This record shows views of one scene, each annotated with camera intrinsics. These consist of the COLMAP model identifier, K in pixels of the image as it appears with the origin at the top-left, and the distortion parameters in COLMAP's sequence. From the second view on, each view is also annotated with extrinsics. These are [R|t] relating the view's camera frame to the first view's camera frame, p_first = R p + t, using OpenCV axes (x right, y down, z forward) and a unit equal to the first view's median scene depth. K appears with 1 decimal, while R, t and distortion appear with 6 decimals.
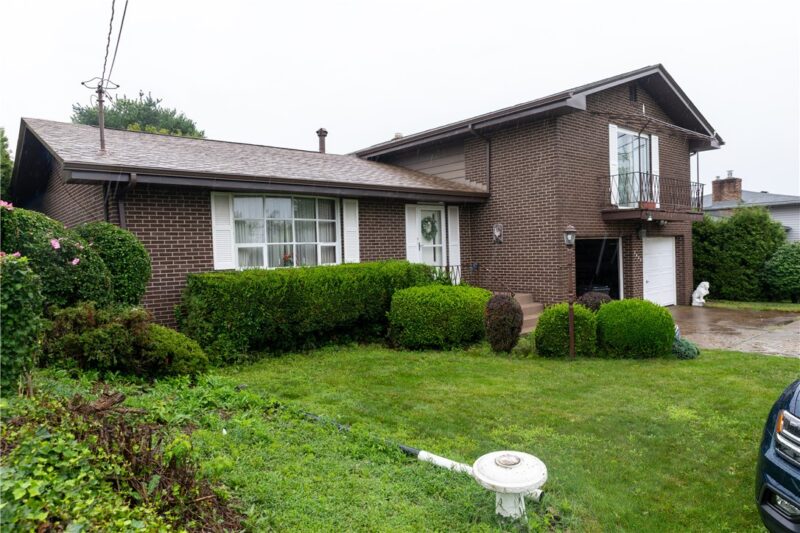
lens RADIAL K [[540.7, 0, 400.0], [0, 540.7, 266.5], [0, 0, 1]] dist [0.019004, -0.000986]
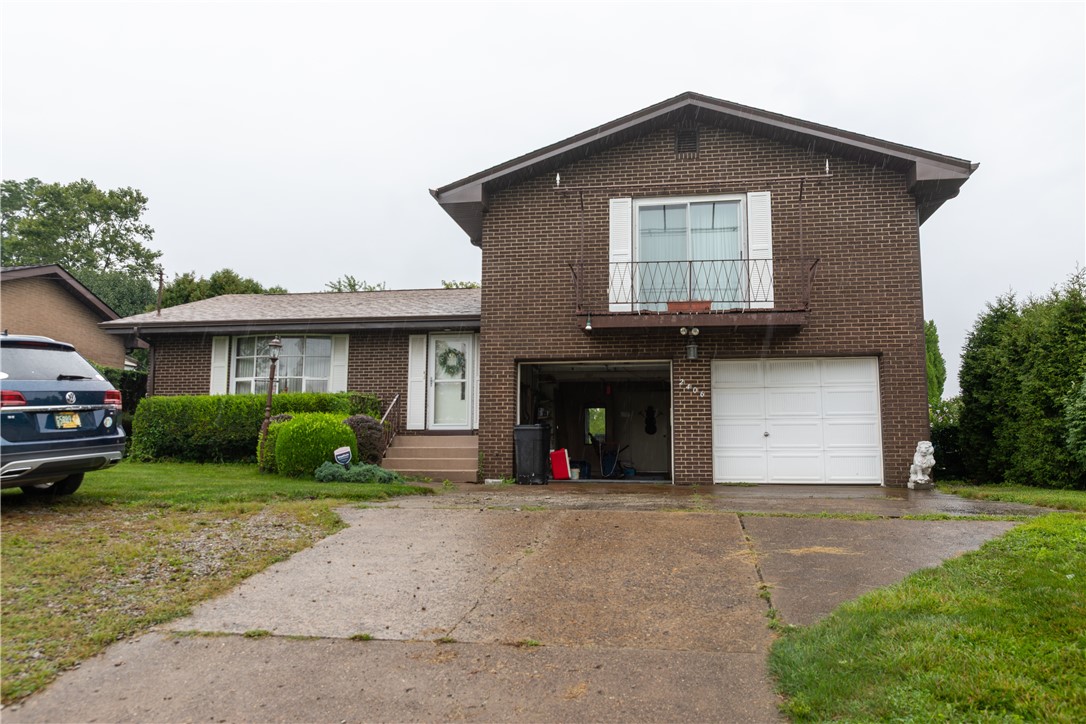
lens RADIAL K [[845.8, 0, 543.0], [0, 845.8, 362.0], [0, 0, 1]] dist [-0.001225, -0.002444]
pose [[0.623323, -0.057874, -0.779820, 1.260017], [-0.047075, 0.992671, -0.111298, 0.078656], [0.780546, 0.106085, 0.616030, 0.296589]]
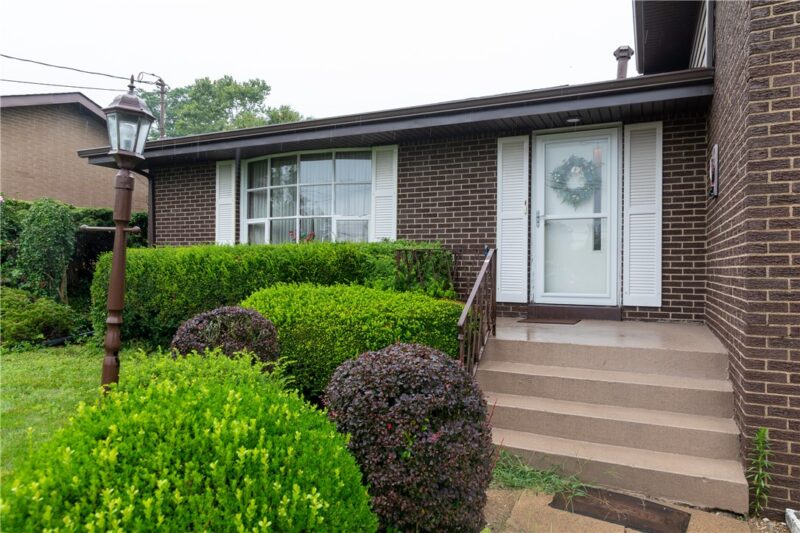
lens RADIAL K [[540.7, 0, 400.0], [0, 540.7, 266.5], [0, 0, 1]] dist [0.019004, -0.000986]
pose [[0.398580, 0.032745, -0.916549, 0.460217], [-0.045258, 0.998847, 0.016003, 0.006012], [0.916016, 0.035103, 0.399602, 0.700281]]
